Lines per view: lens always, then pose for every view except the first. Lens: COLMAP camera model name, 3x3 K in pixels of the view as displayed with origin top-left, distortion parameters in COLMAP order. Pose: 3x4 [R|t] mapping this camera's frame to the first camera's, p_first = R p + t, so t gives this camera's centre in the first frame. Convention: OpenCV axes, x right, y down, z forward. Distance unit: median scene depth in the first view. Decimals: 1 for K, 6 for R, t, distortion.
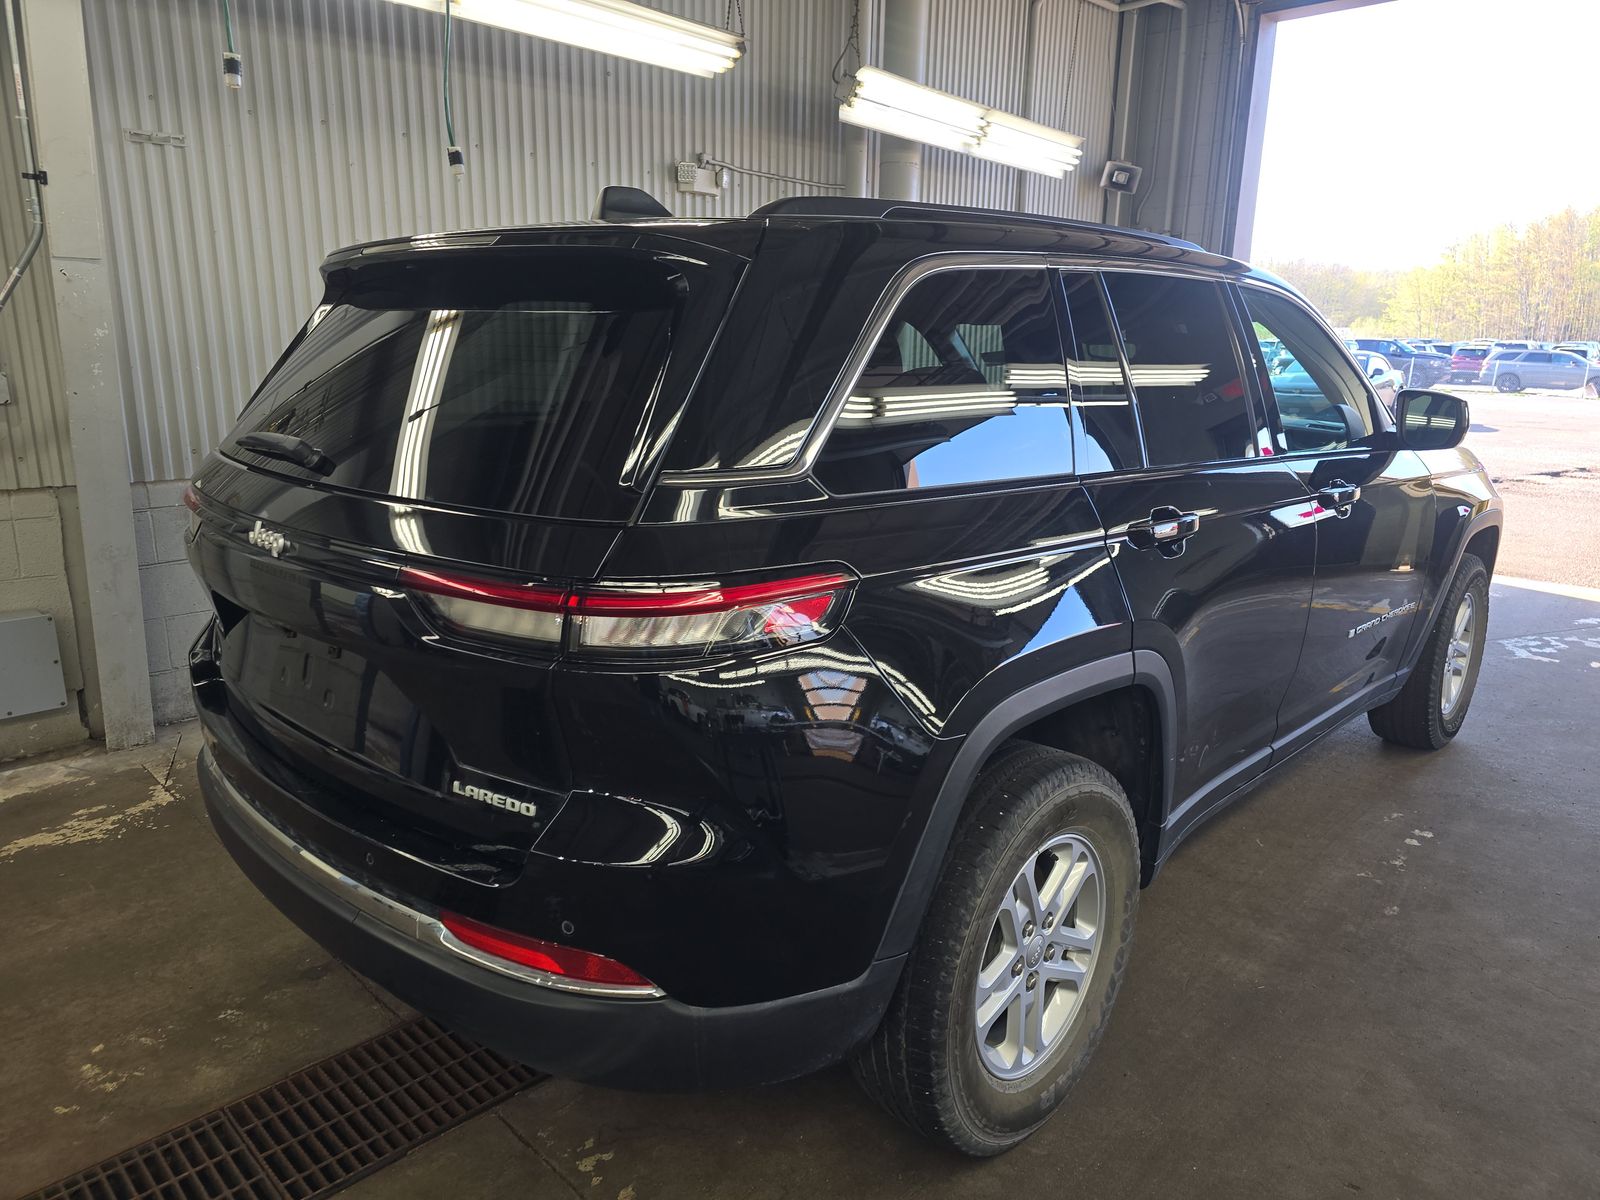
lens RADIAL K [[1118.4, 0, 800.0], [0, 1118.4, 600.0], [0, 0, 1]] dist [0.025912, -0.002334]
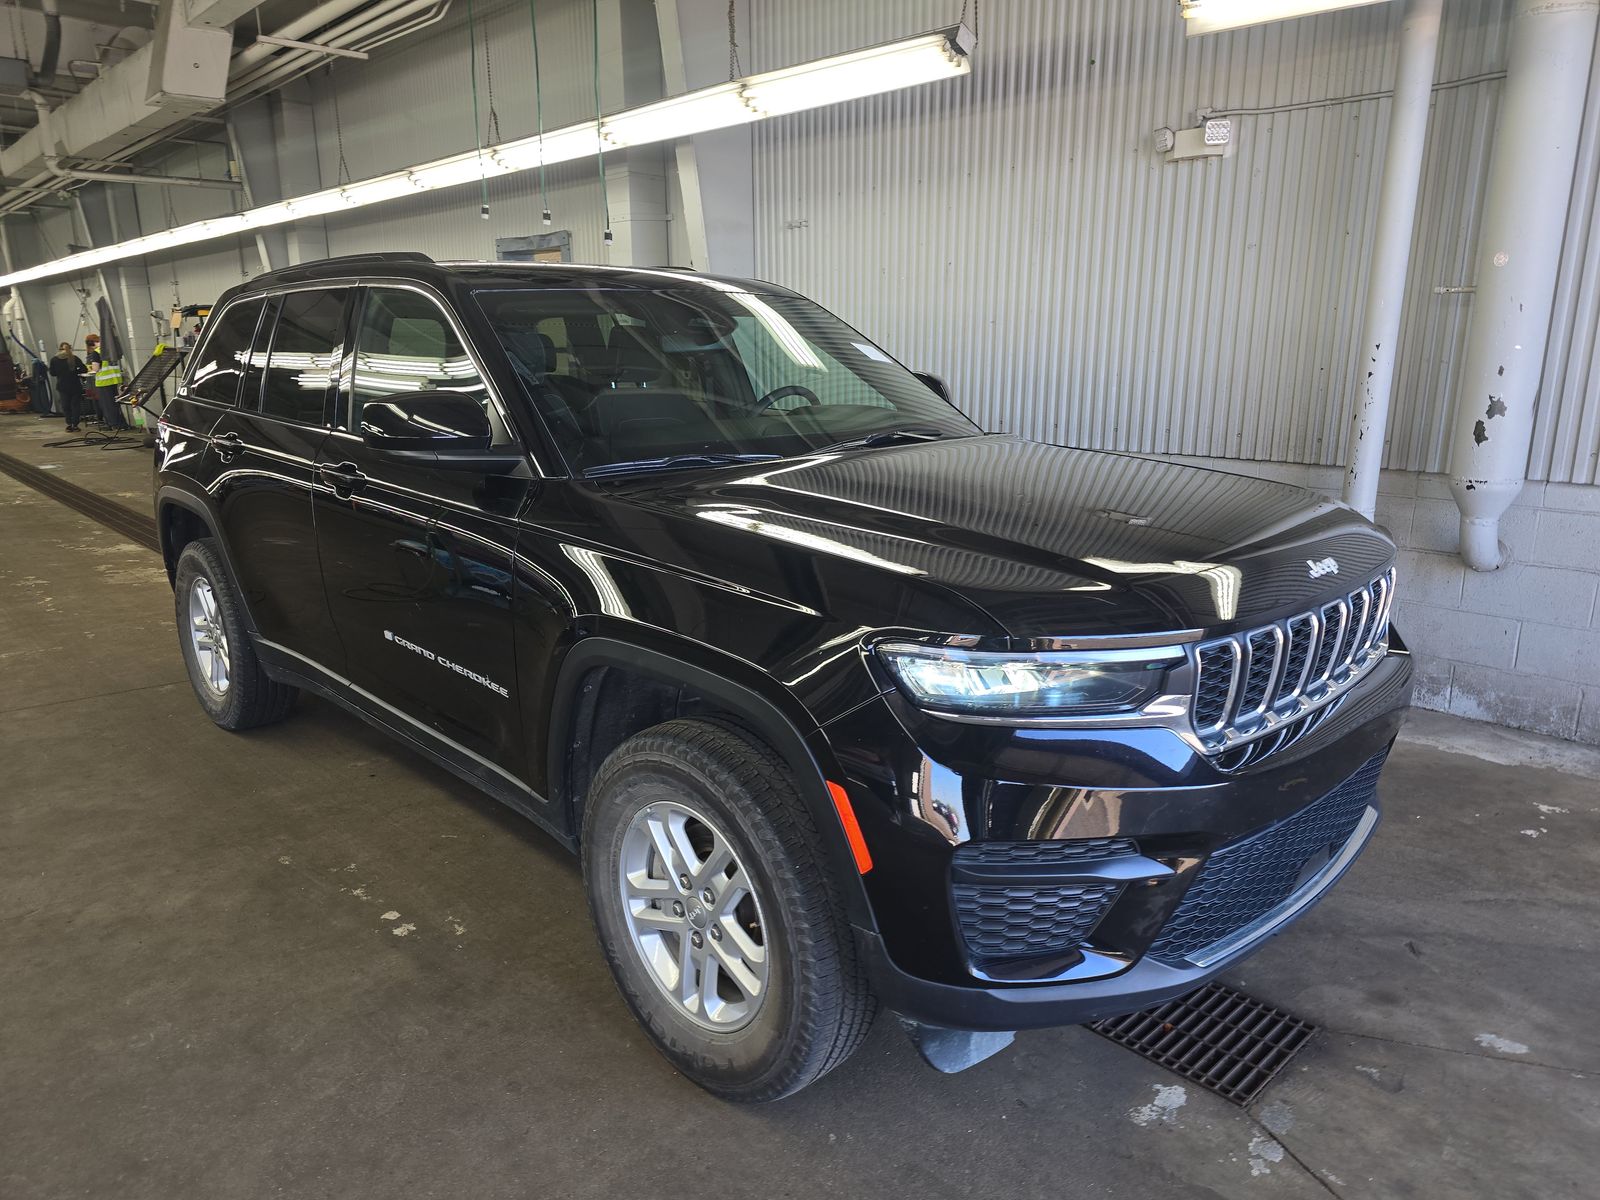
lens RADIAL K [[1051.8, 0, 800.0], [0, 1051.8, 600.0], [0, 0, 1]] dist [0.000581, -0.001279]
pose [[-0.051065, 0.232335, -0.971294, 1.206507], [-0.208666, 0.948615, 0.237880, -0.264279], [0.976653, 0.214824, 0.000040, 1.206352]]
